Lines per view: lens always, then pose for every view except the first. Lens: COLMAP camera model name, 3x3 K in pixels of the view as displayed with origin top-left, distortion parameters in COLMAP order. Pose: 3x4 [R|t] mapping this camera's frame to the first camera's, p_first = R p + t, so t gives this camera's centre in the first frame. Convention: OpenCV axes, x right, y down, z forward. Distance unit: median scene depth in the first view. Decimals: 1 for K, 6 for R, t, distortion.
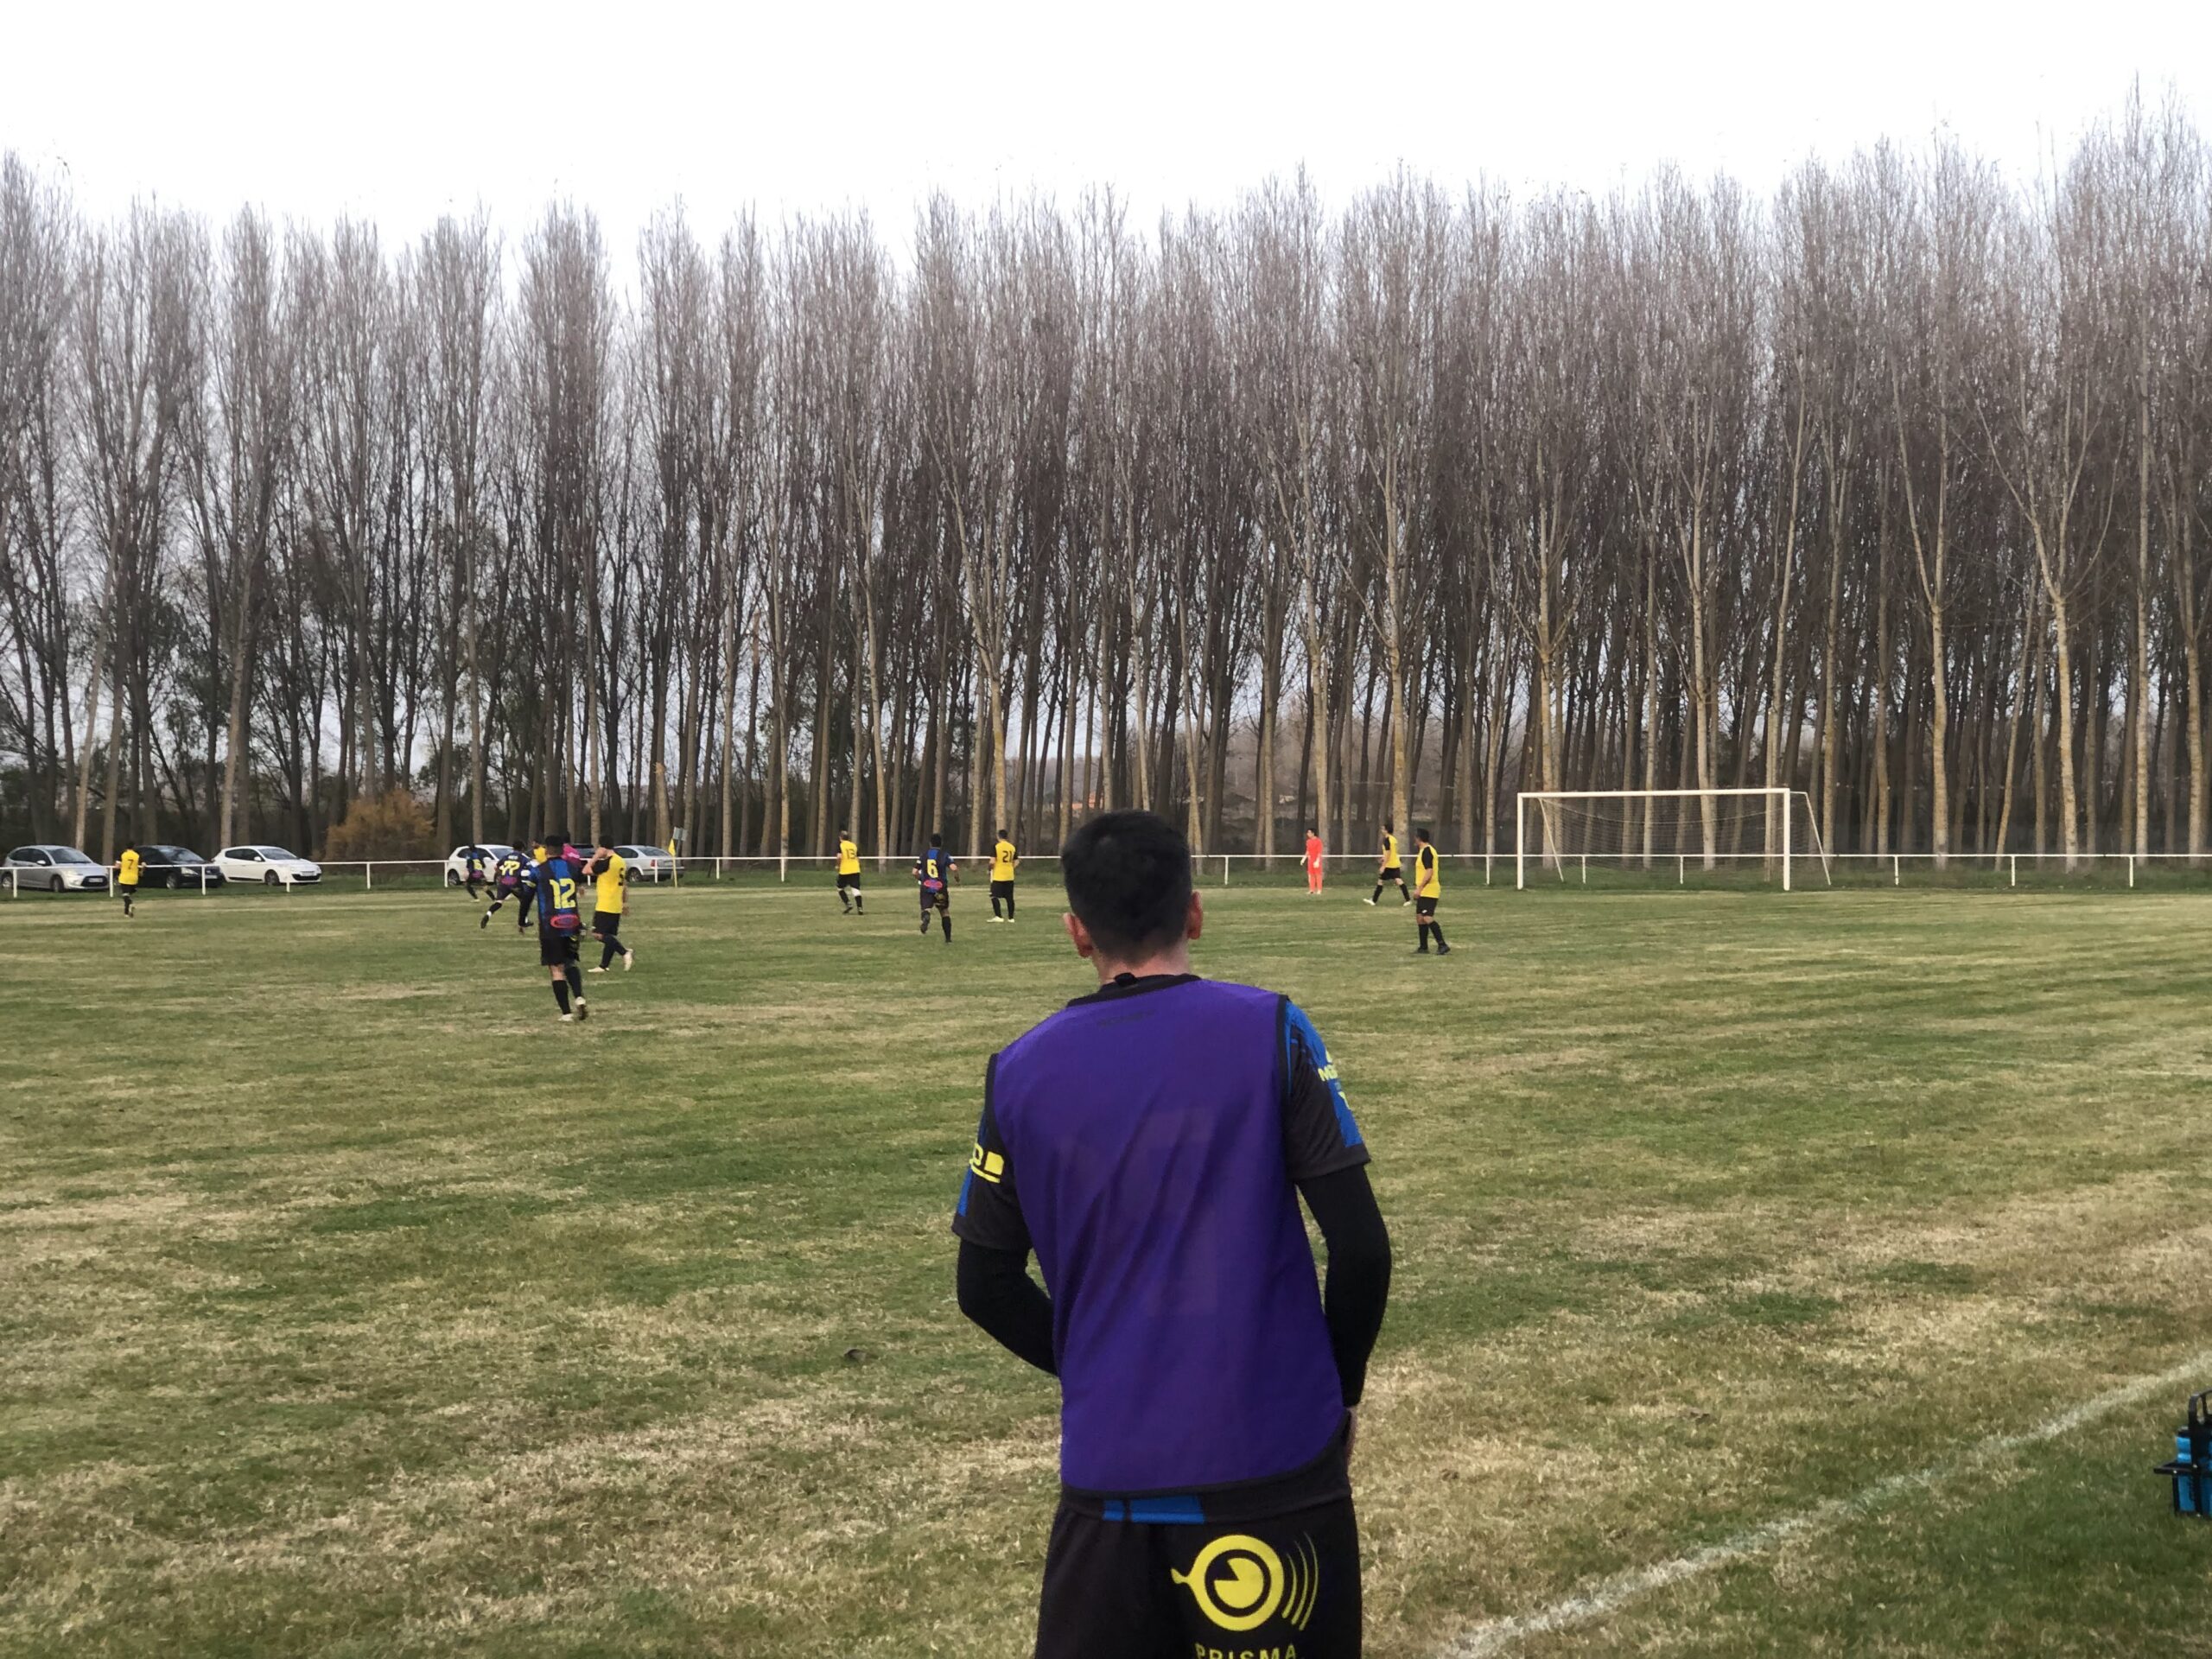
lens RADIAL K [[2332.1, 0, 1319.5], [0, 2332.1, 862.3], [0, 0, 1]] dist [0.171334, -0.501429]
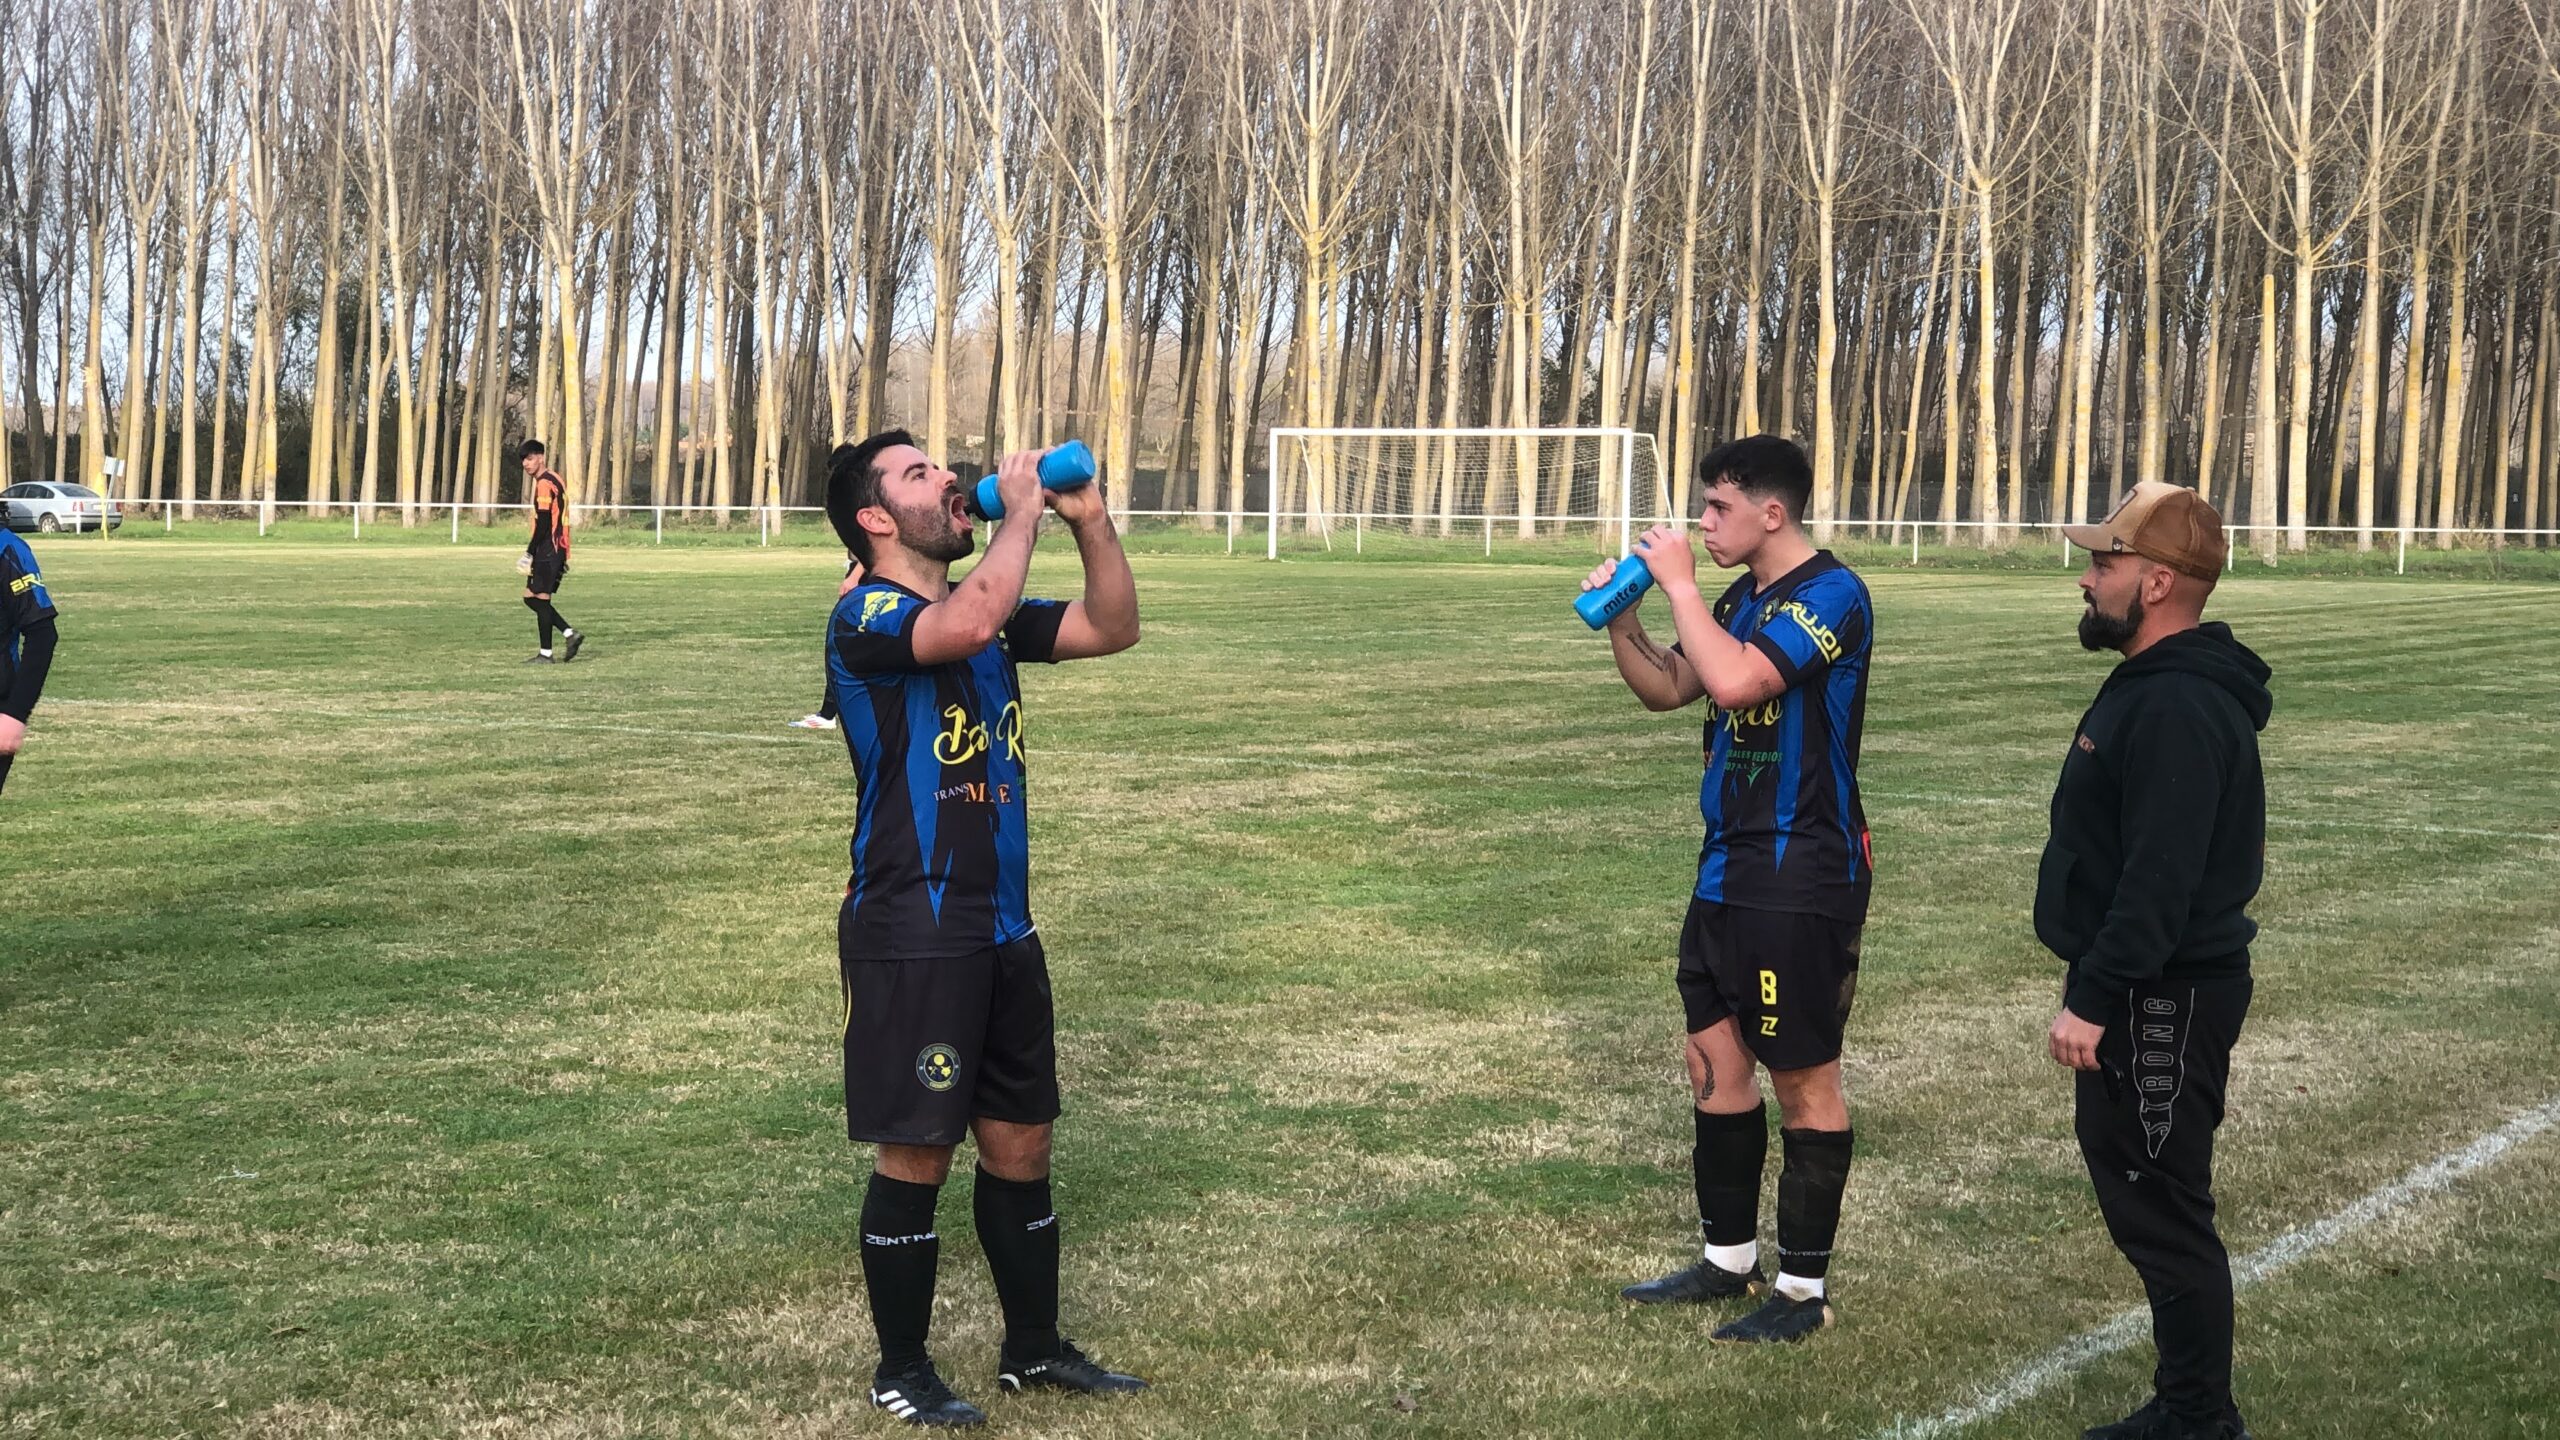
lens RADIAL K [[4757.4, 0, 1280.0], [0, 4757.4, 720.0], [0, 0, 1]] dist [0.012584, 2.057552]
pose [[0.990443, 0.009638, 0.137585, -0.118969], [-0.019253, 0.997450, 0.068729, -0.041843], [-0.136572, -0.070721, 0.988103, -0.492519]]
